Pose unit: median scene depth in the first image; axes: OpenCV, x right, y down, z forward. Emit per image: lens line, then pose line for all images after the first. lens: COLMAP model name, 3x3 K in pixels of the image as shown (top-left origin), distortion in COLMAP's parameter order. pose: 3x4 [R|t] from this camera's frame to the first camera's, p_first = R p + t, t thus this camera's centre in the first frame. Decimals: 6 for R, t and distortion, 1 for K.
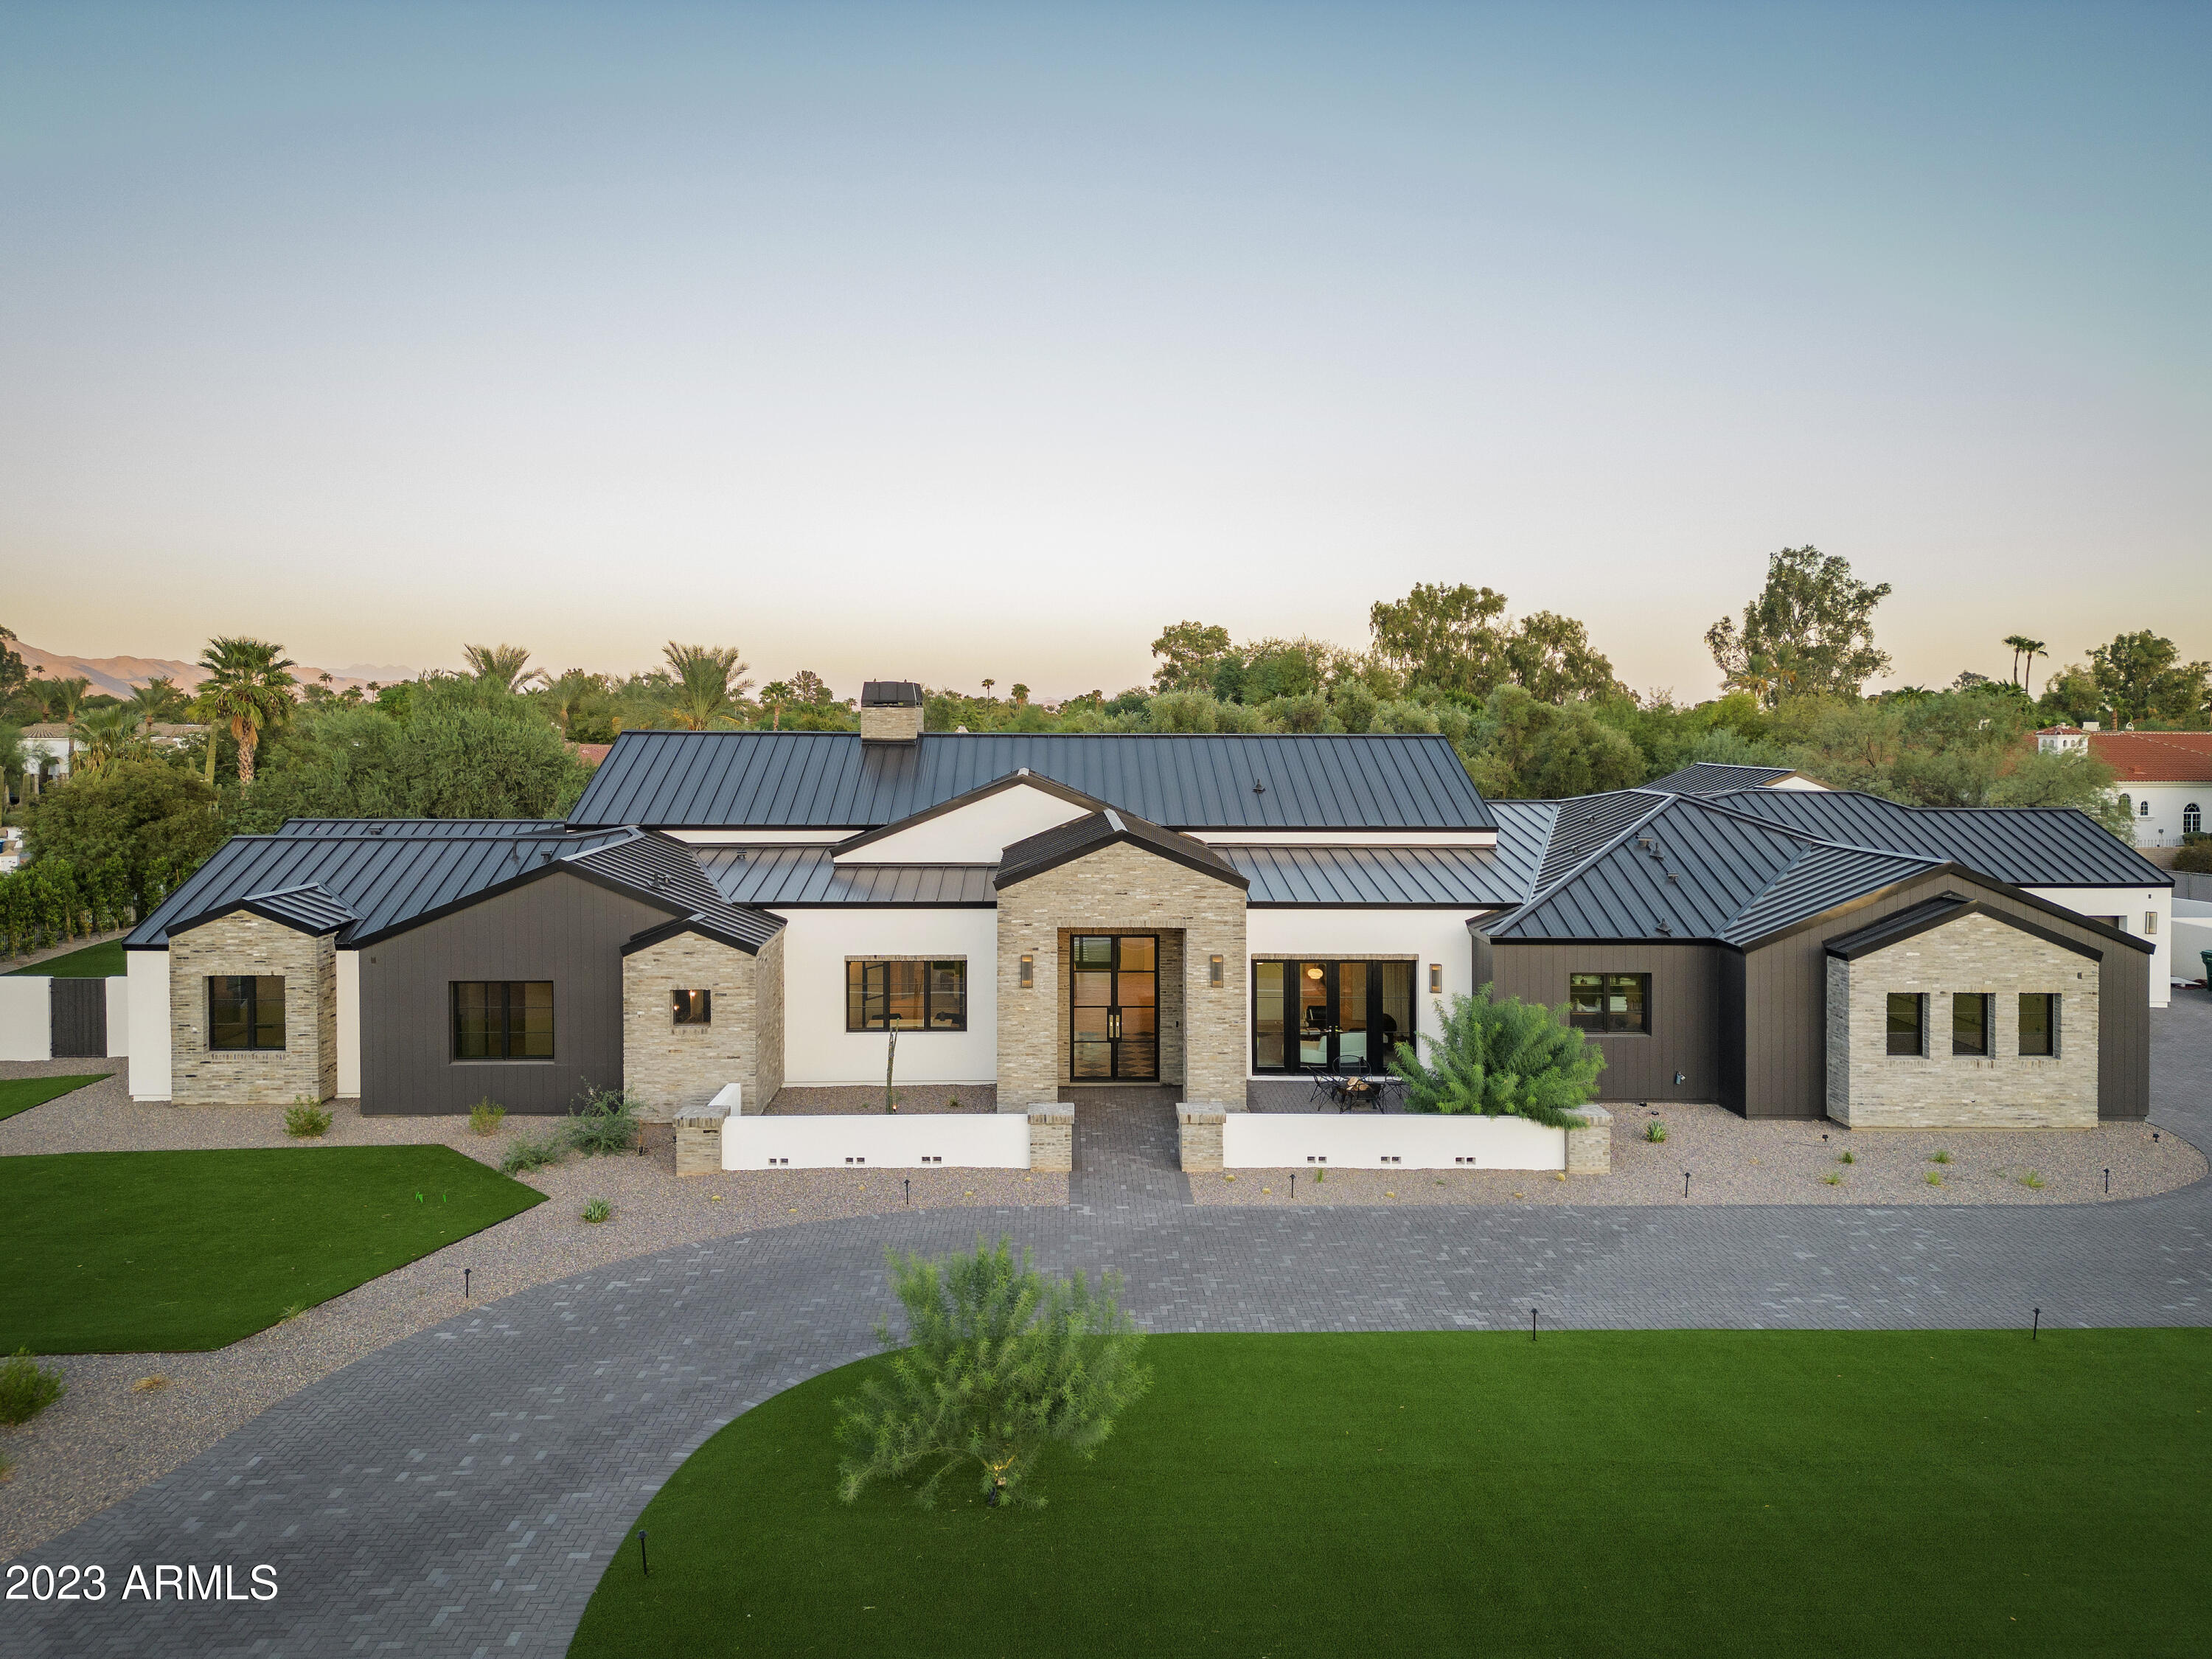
lens RADIAL K [[1604.2, 0, 1112.7], [0, 1604.2, 764.1], [0, 0, 1]] dist [0.046612, -0.008492]
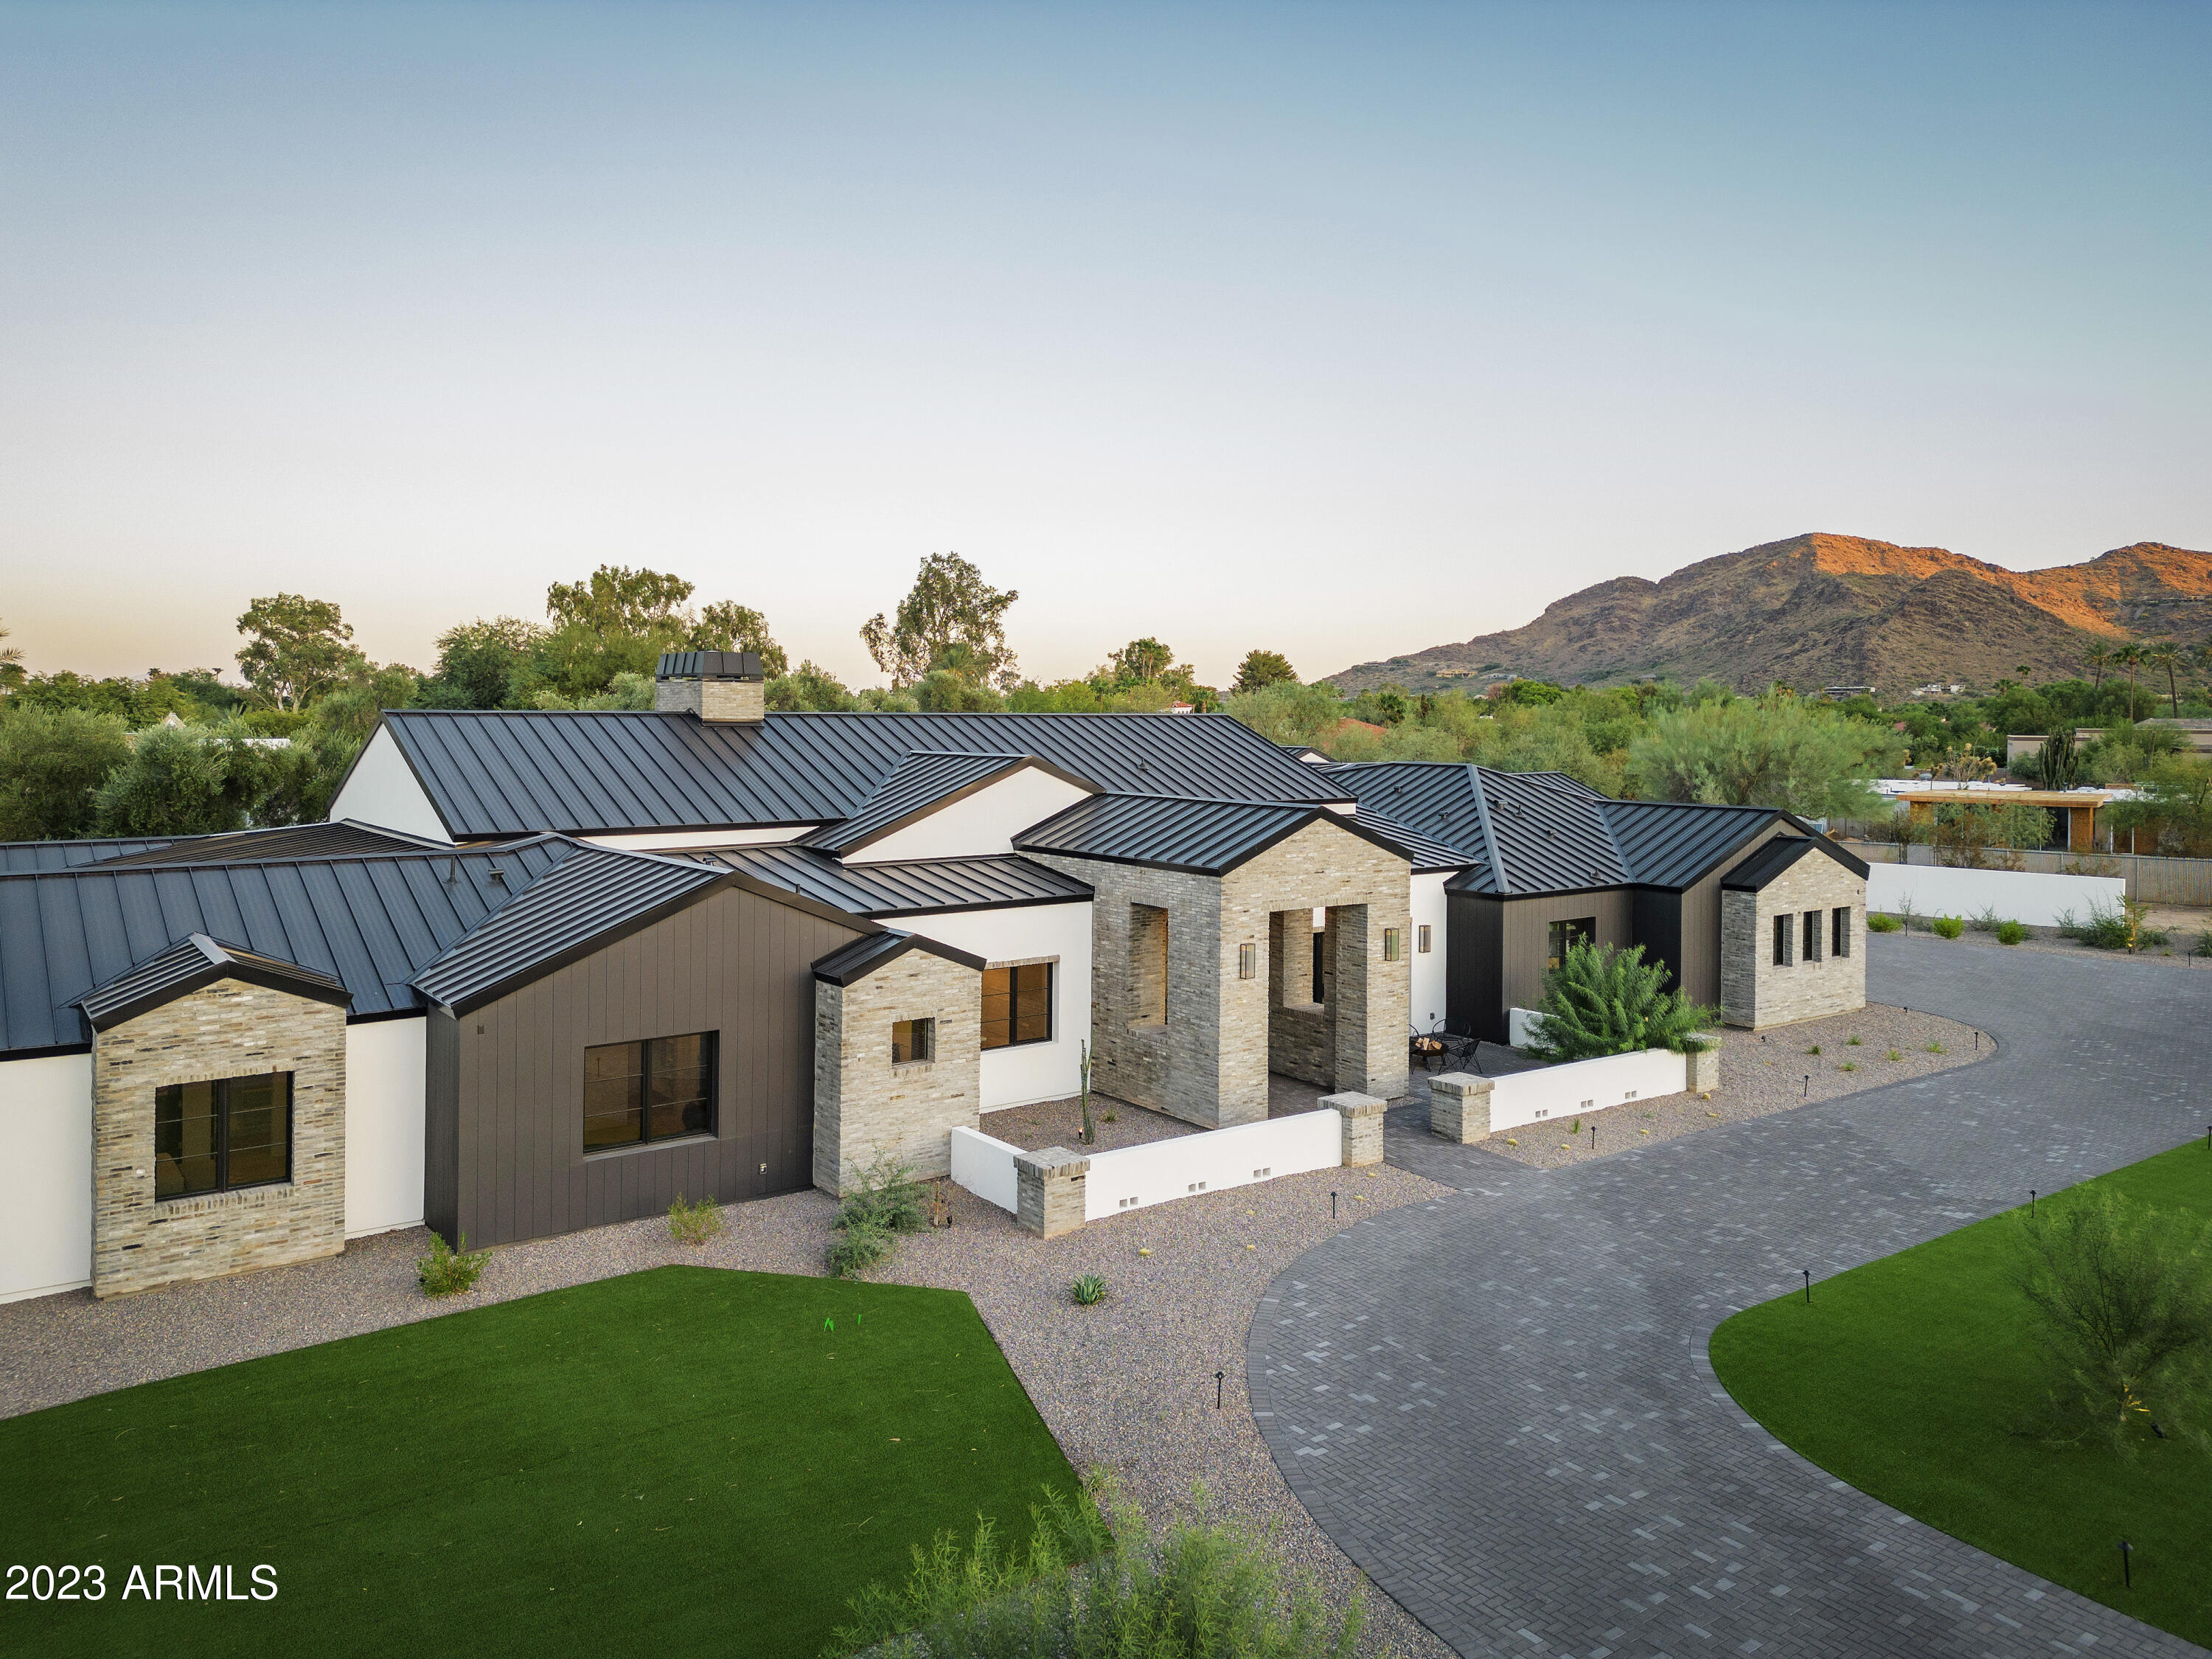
lens RADIAL K [[1597.1, 0, 1091.9], [0, 1597.1, 780.0], [0, 0, 1]] dist [0.048664, -0.024714]
pose [[0.827809, -0.026288, 0.560394, -0.628465], [0.018863, 0.999641, 0.019027, 0.004592], [-0.560693, -0.005180, 0.828008, 0.276695]]
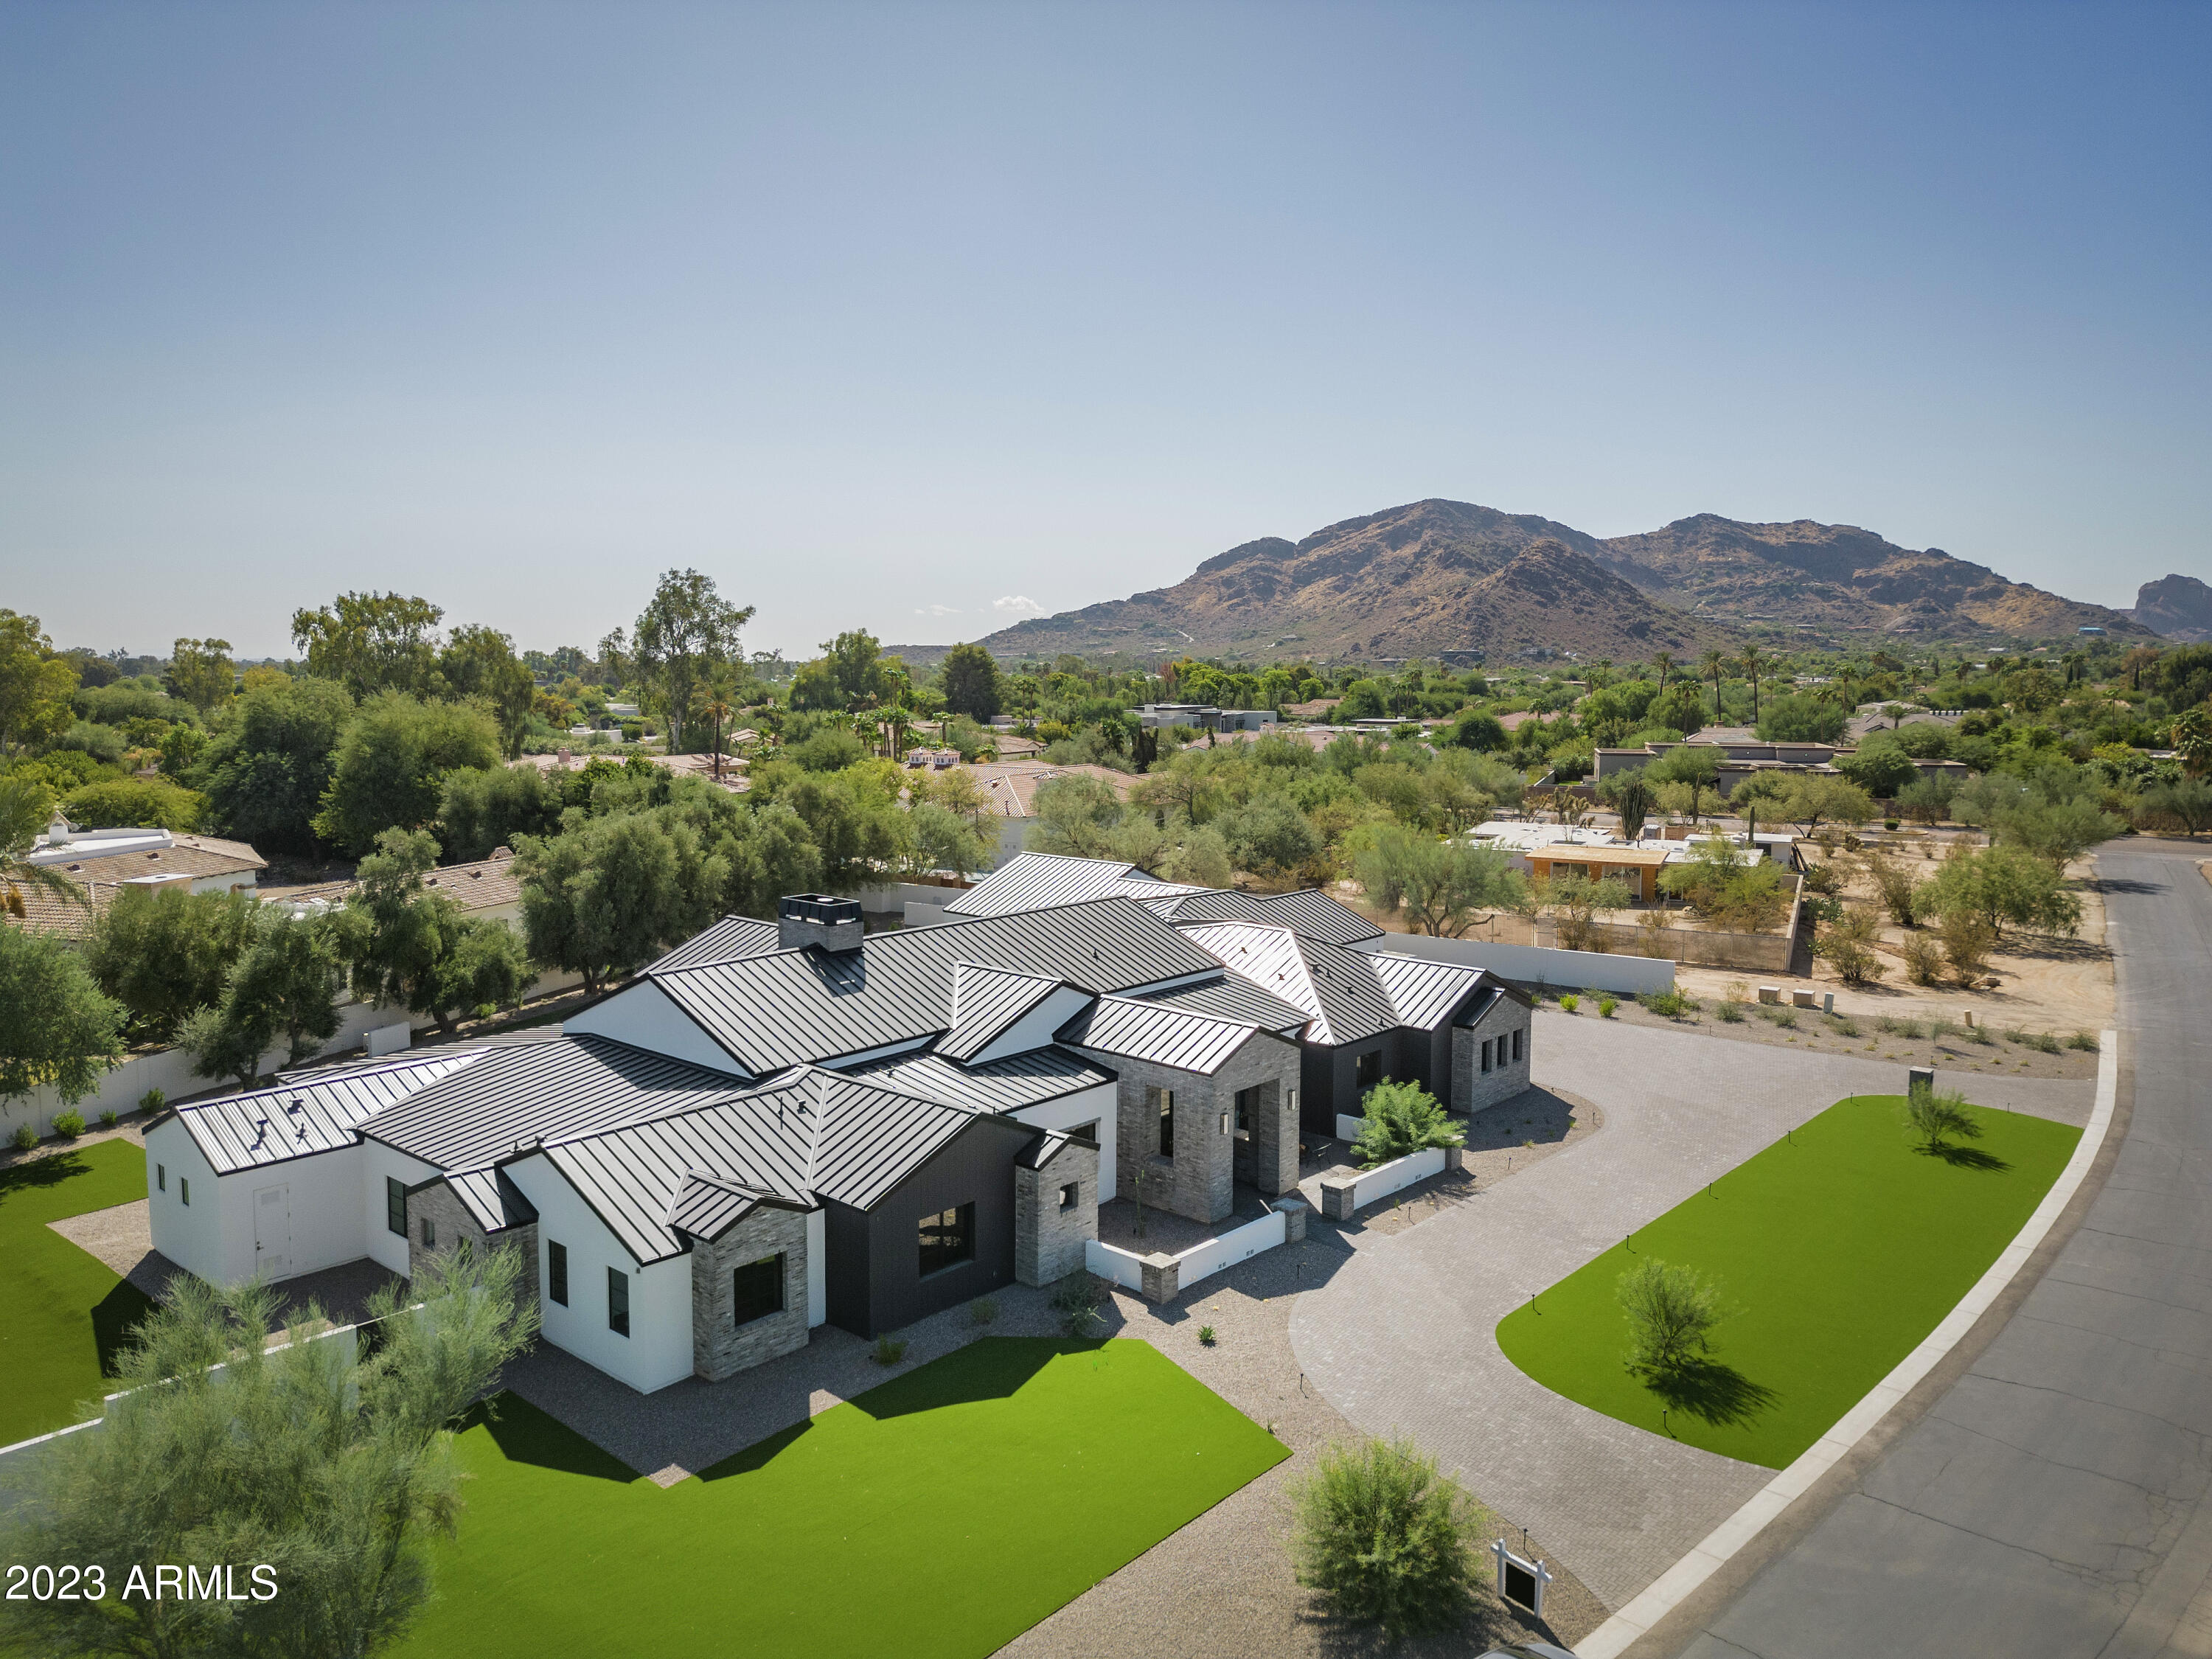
lens RADIAL K [[1602.2, 0, 1113.6], [0, 1602.2, 791.0], [0, 0, 1]] dist [0.047539, -0.043872]
pose [[0.679409, -0.059226, 0.731366, -1.259749], [0.013818, 0.997593, 0.067948, -0.309608], [-0.733630, -0.036058, 0.678592, -0.003824]]
